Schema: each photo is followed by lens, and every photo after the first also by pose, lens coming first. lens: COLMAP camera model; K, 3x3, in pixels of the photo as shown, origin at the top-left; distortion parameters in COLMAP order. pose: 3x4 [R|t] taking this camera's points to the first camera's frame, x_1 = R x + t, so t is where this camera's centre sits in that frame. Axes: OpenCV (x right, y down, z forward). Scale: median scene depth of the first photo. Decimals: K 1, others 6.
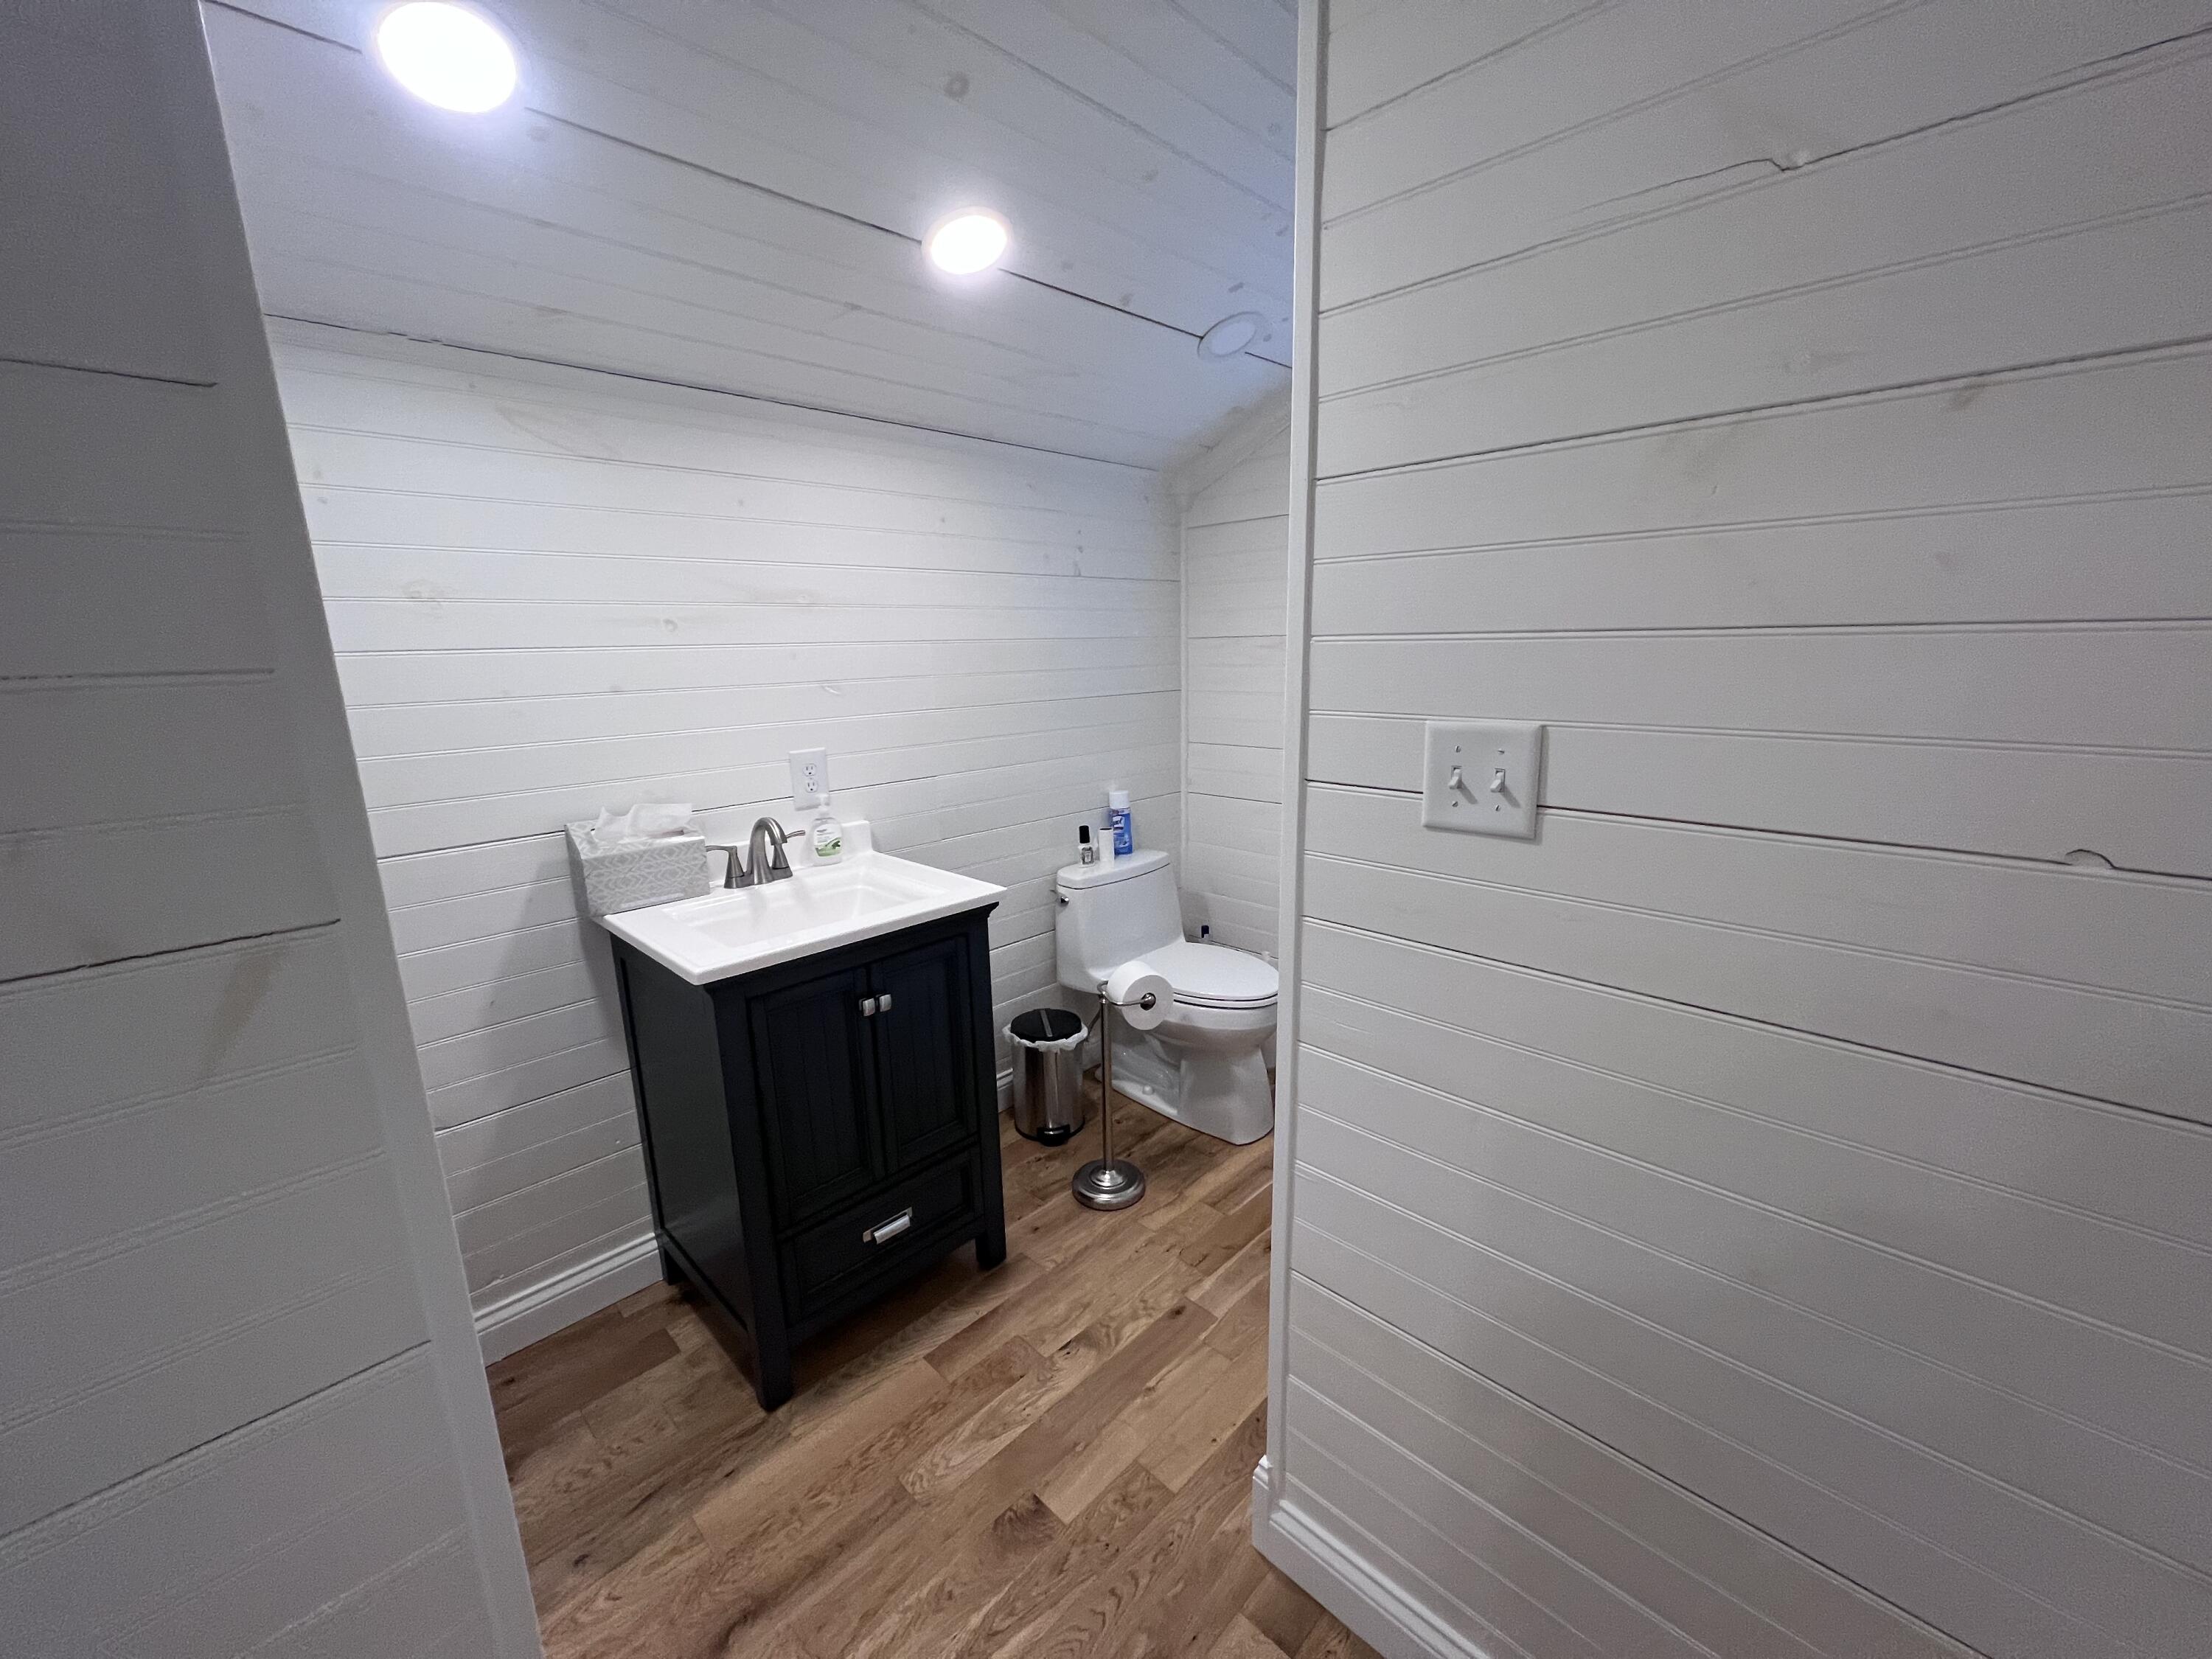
lens RADIAL K [[878.8, 0, 1109.1], [0, 878.8, 836.0], [0, 0, 1]] dist [-0.001220, 0.000468]
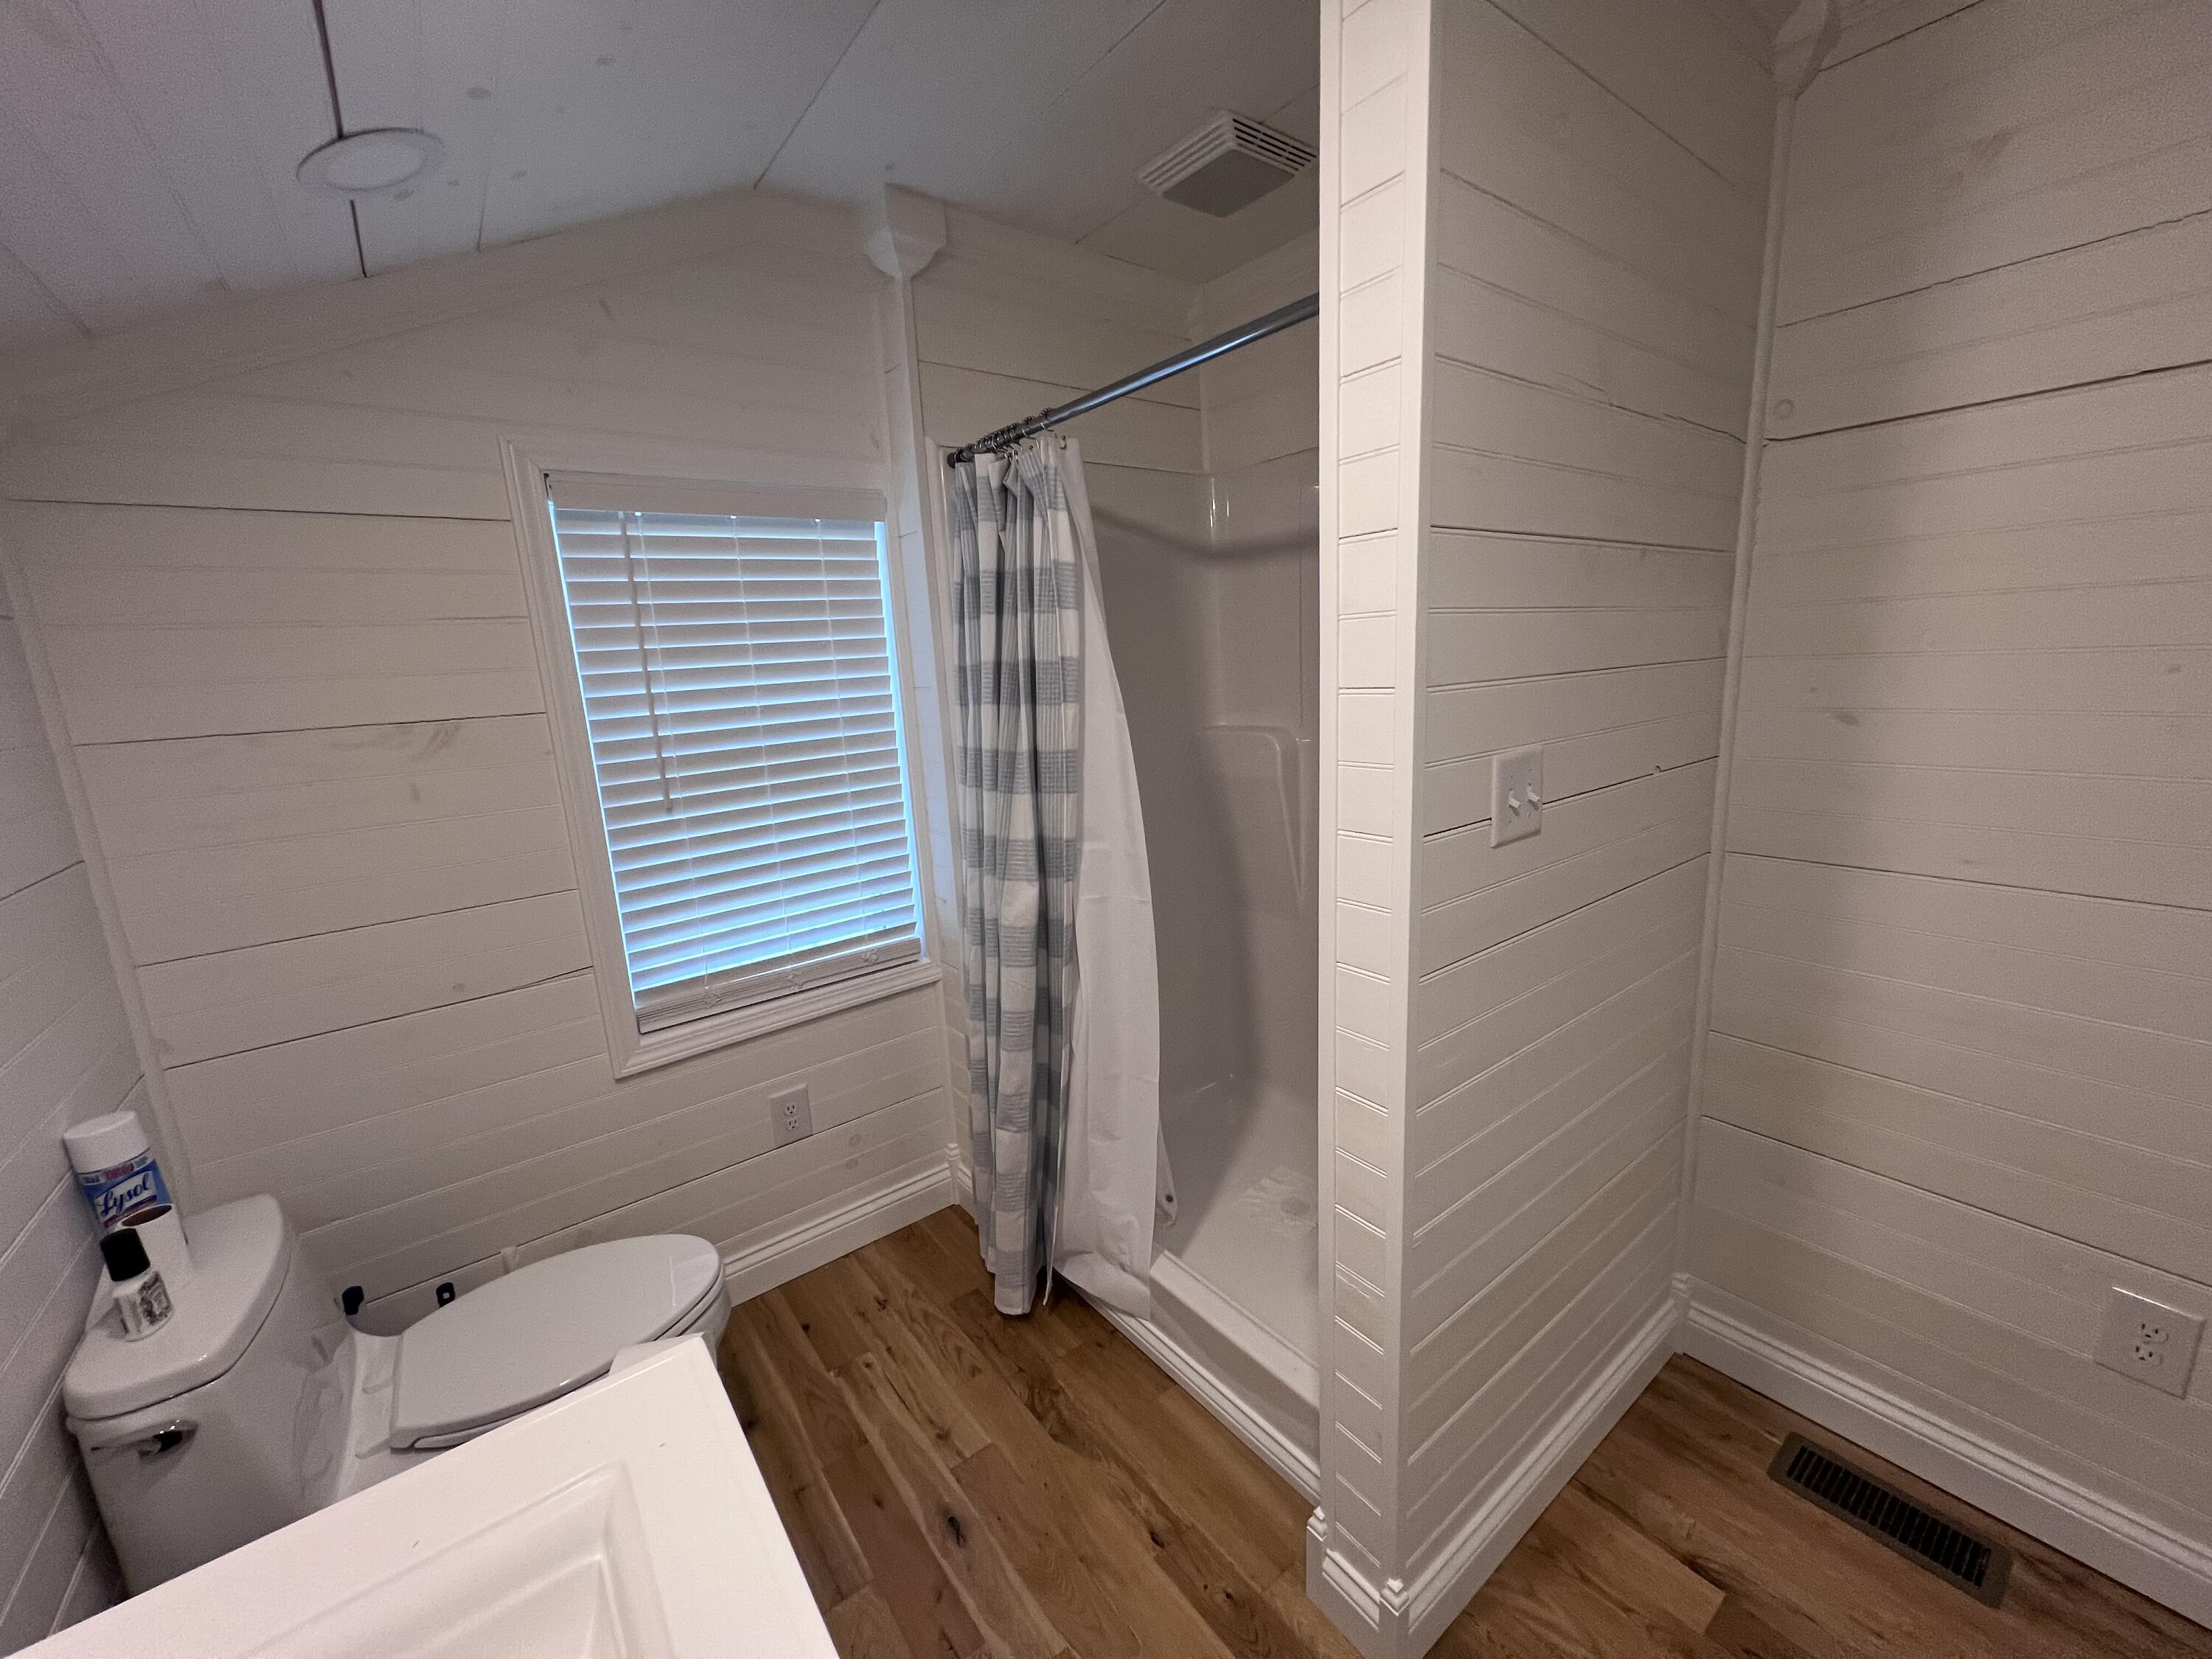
lens RADIAL K [[878.8, 0, 1109.1], [0, 878.8, 836.0], [0, 0, 1]] dist [-0.001220, 0.000468]
pose [[0.143945, -0.182915, 0.972534, -0.398187], [0.262073, 0.954725, 0.140776, -0.153468], [-0.954252, 0.234611, 0.185365, 0.611691]]
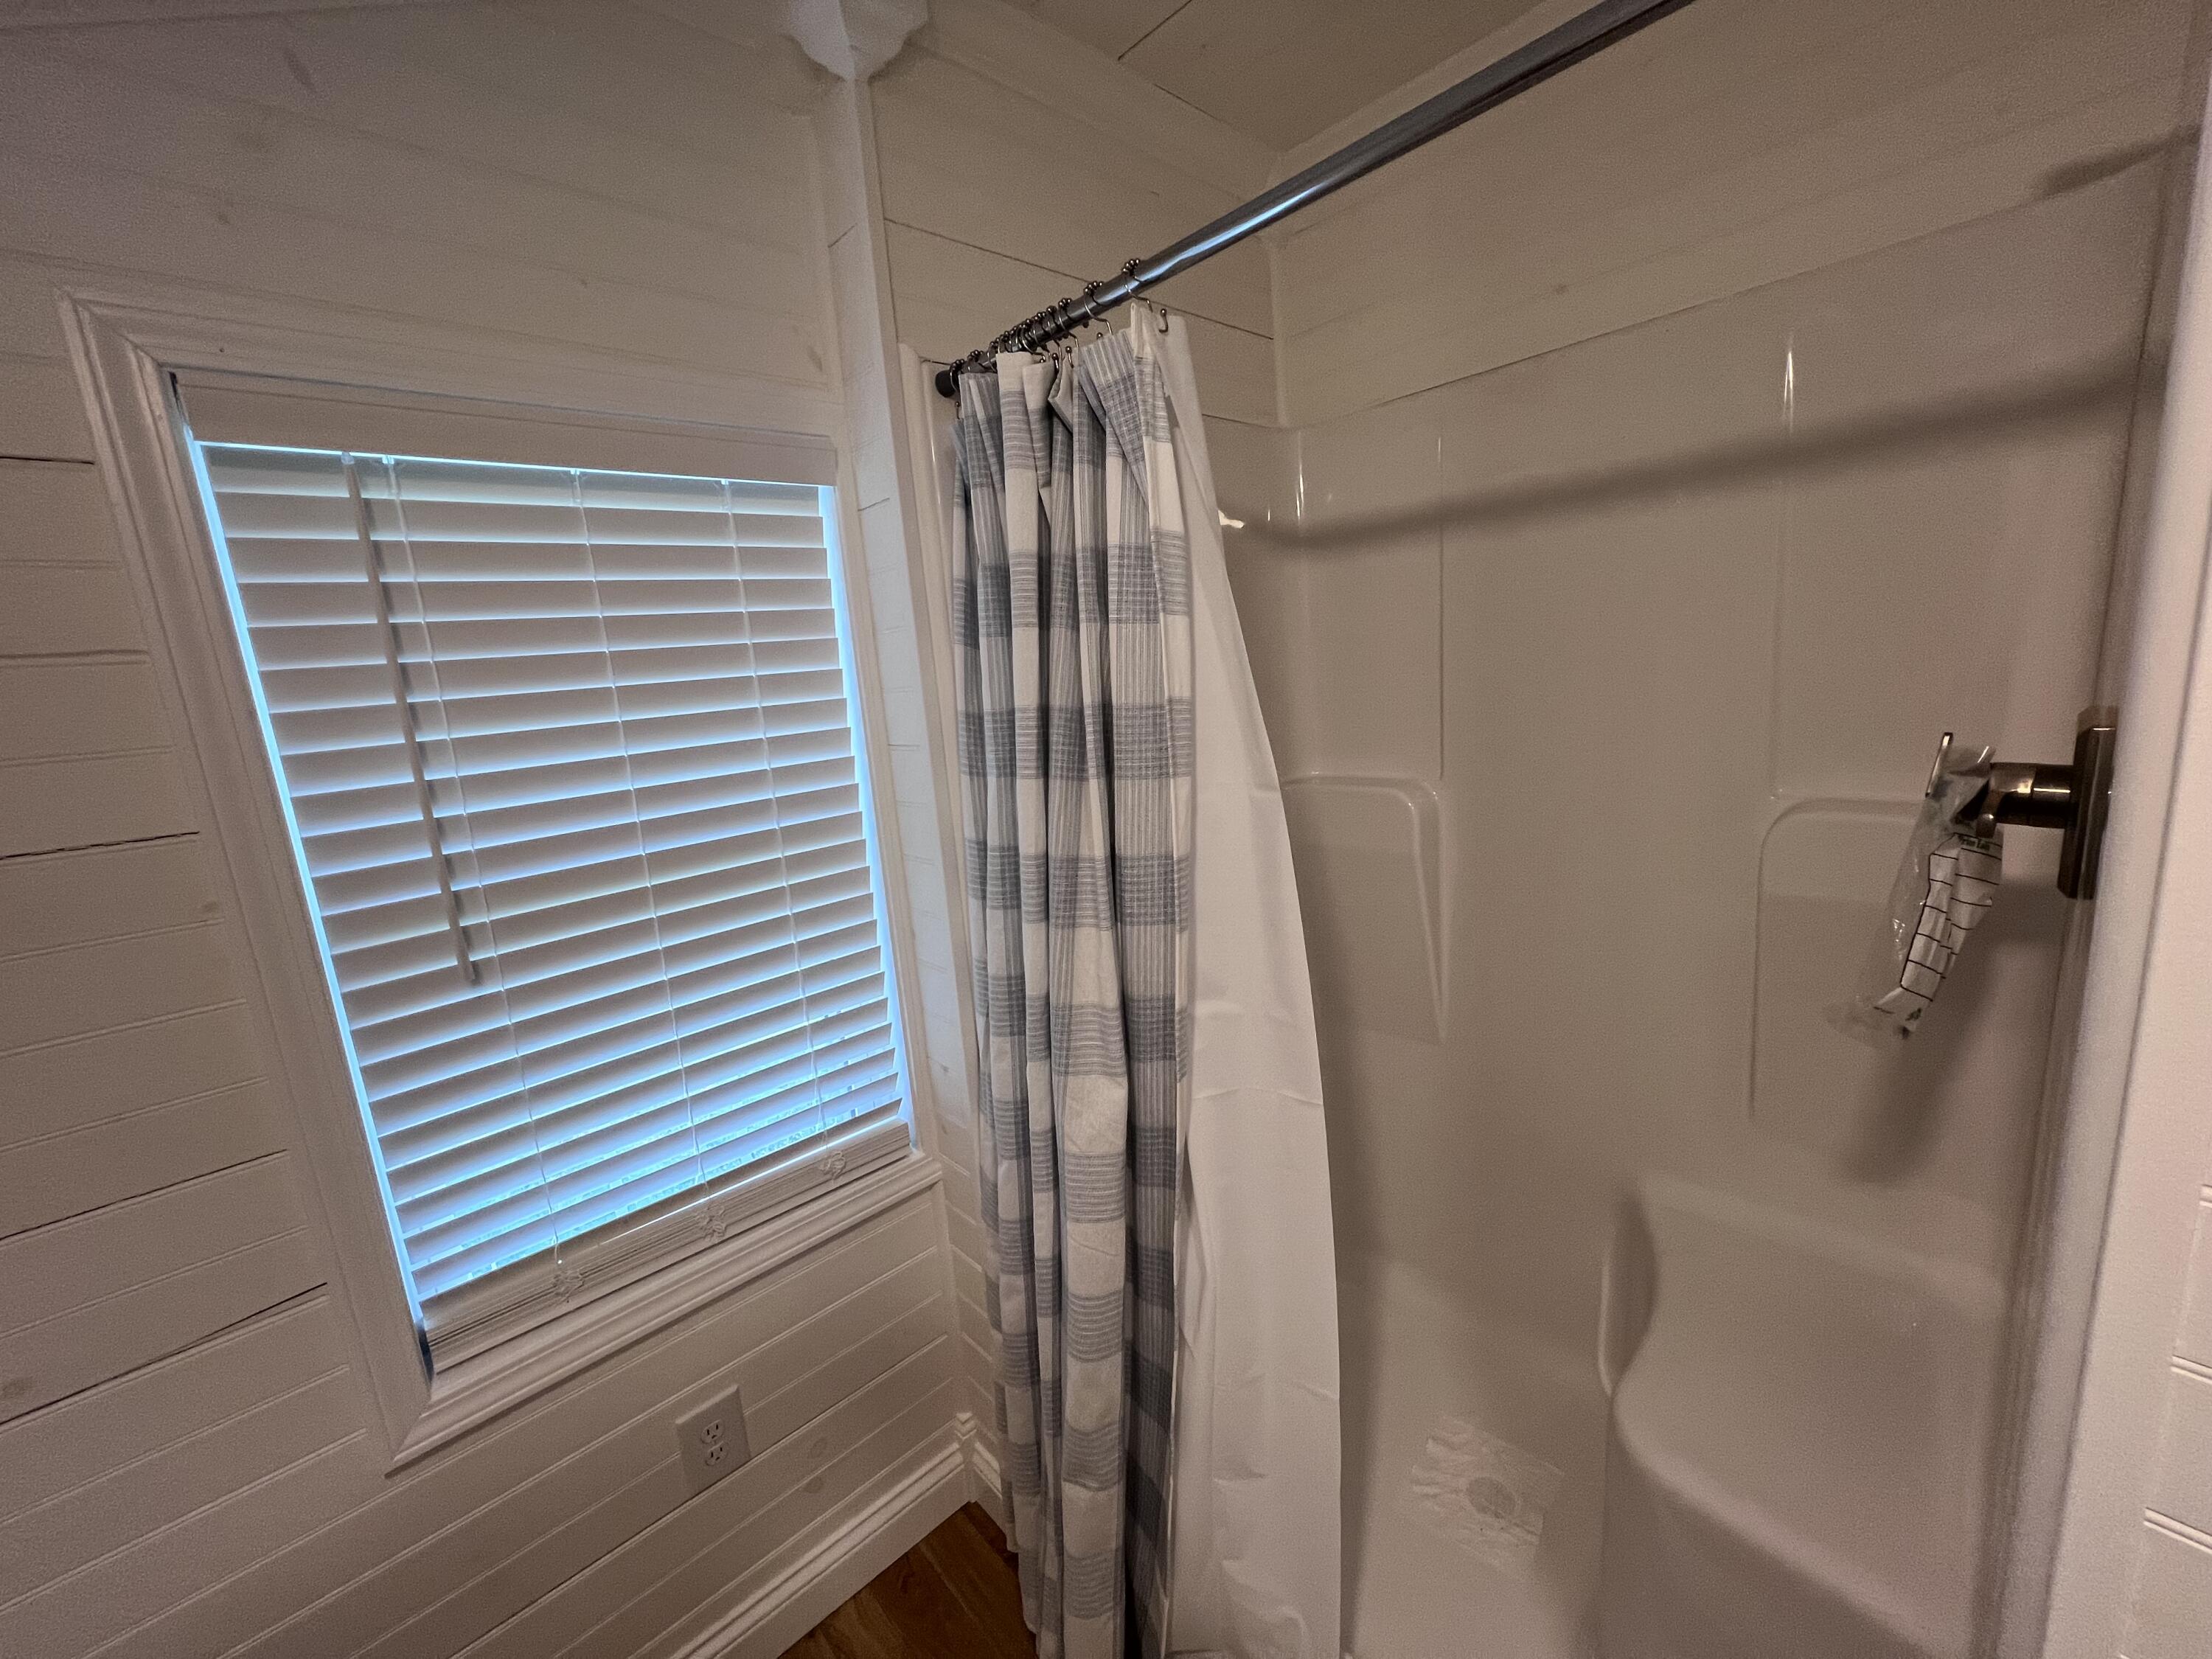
lens RADIAL K [[881.9, 0, 1108.8], [0, 881.9, 831.8], [0, 0, 1]] dist [0.000263, 0.000370]
pose [[0.068284, -0.166427, 0.983687, -0.049145], [0.290866, 0.946474, 0.139940, -0.217513], [-0.954324, 0.276566, 0.113037, 0.765215]]
